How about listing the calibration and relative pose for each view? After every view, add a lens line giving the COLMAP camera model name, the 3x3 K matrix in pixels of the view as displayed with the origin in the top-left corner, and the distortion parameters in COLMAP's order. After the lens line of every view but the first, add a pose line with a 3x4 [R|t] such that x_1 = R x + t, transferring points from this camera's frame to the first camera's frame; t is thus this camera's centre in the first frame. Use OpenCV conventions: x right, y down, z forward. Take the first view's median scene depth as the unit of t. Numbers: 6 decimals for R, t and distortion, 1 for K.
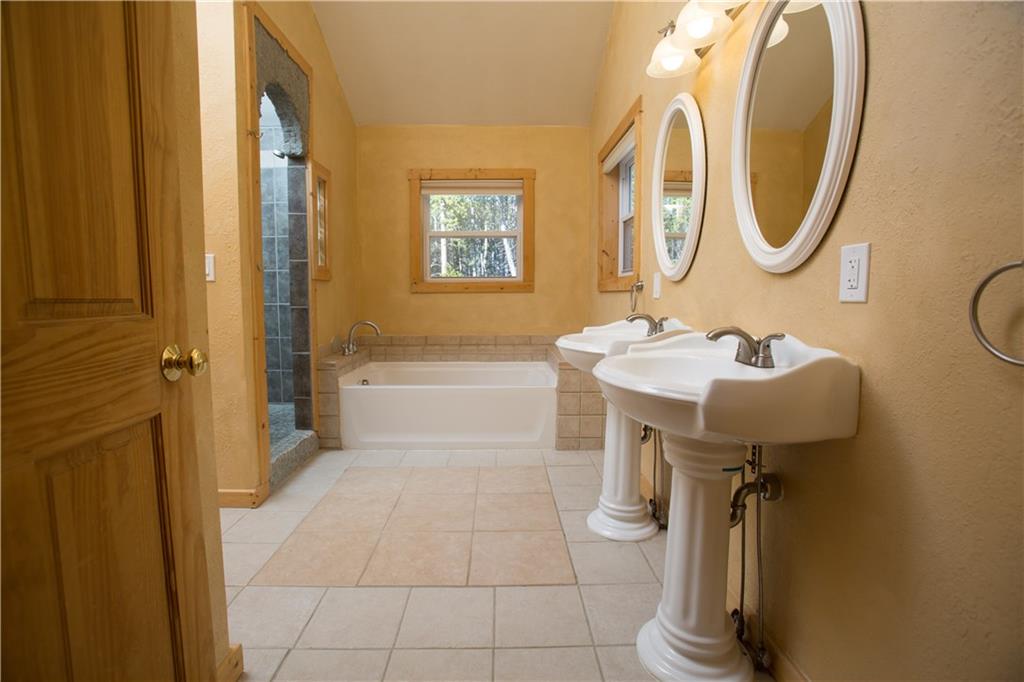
lens RADIAL K [[477.3, 0, 518.7], [0, 477.3, 339.6], [0, 0, 1]] dist [-0.070686, 0.021319]
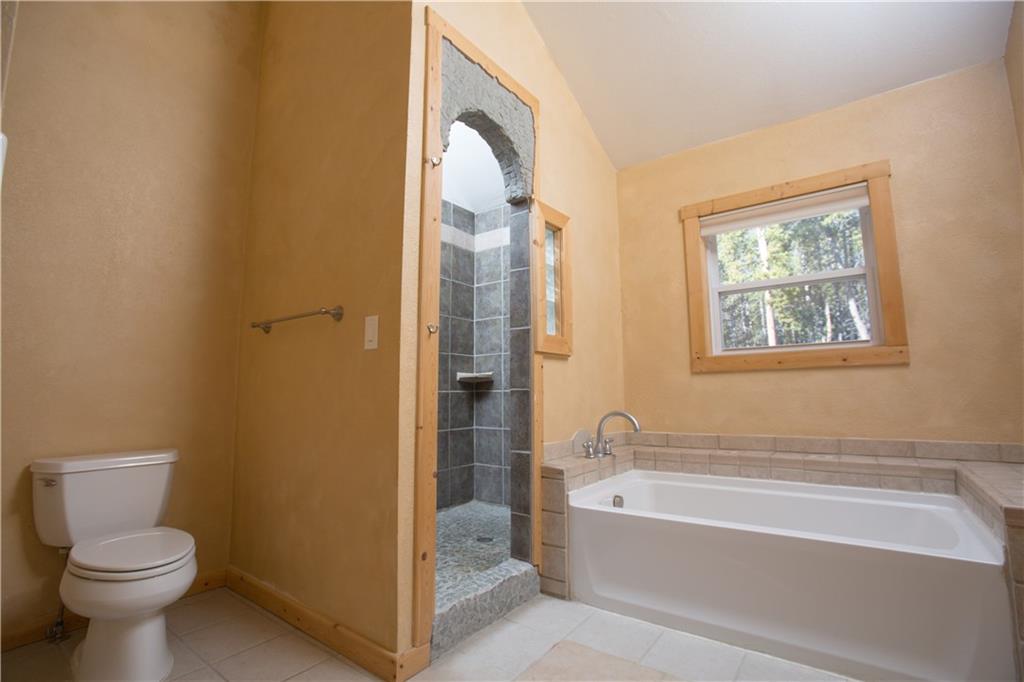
lens RADIAL K [[477.3, 0, 507.9], [0, 477.3, 336.1], [0, 0, 1]] dist [-0.070686, 0.021319]
pose [[0.775714, -0.080461, -0.625934, 0.003993], [-0.051383, 0.980493, -0.189717, -0.006099], [0.628989, 0.179328, 0.756448, 0.373179]]
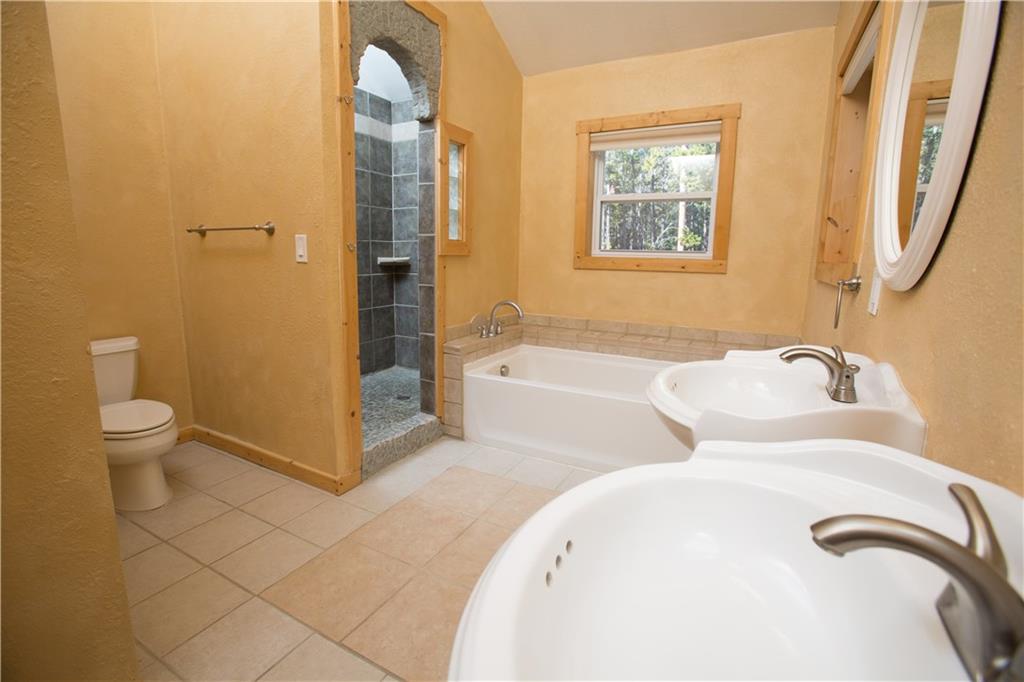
lens RADIAL K [[477.3, 0, 513.7], [0, 477.3, 335.3], [0, 0, 1]] dist [-0.070686, 0.021319]
pose [[0.865010, 0.100561, -0.491574, 0.149271], [-0.064168, 0.993837, 0.090394, -0.063049], [0.497635, -0.046648, 0.866131, 0.248602]]
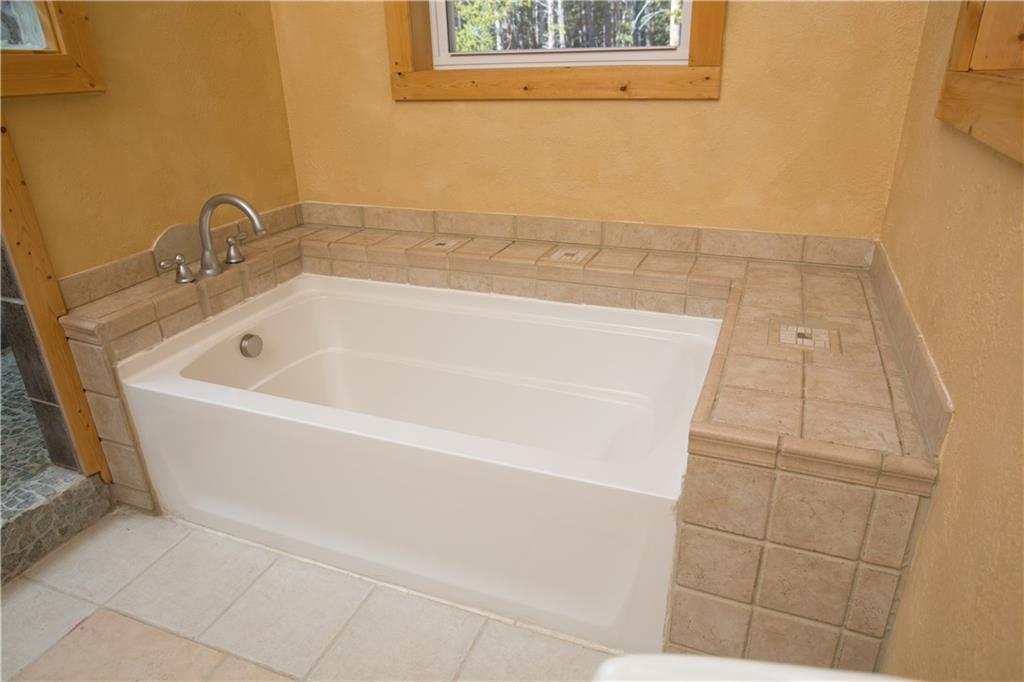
lens RADIAL K [[673.9, 0, 513.8], [0, 673.9, 337.5], [0, 0, 1]] dist [-0.024552, 0.017494]
pose [[0.915641, 0.137555, -0.377730, 0.127360], [-0.010477, 0.947481, 0.319639, -0.117479], [0.401860, -0.288717, 0.868994, 0.648066]]
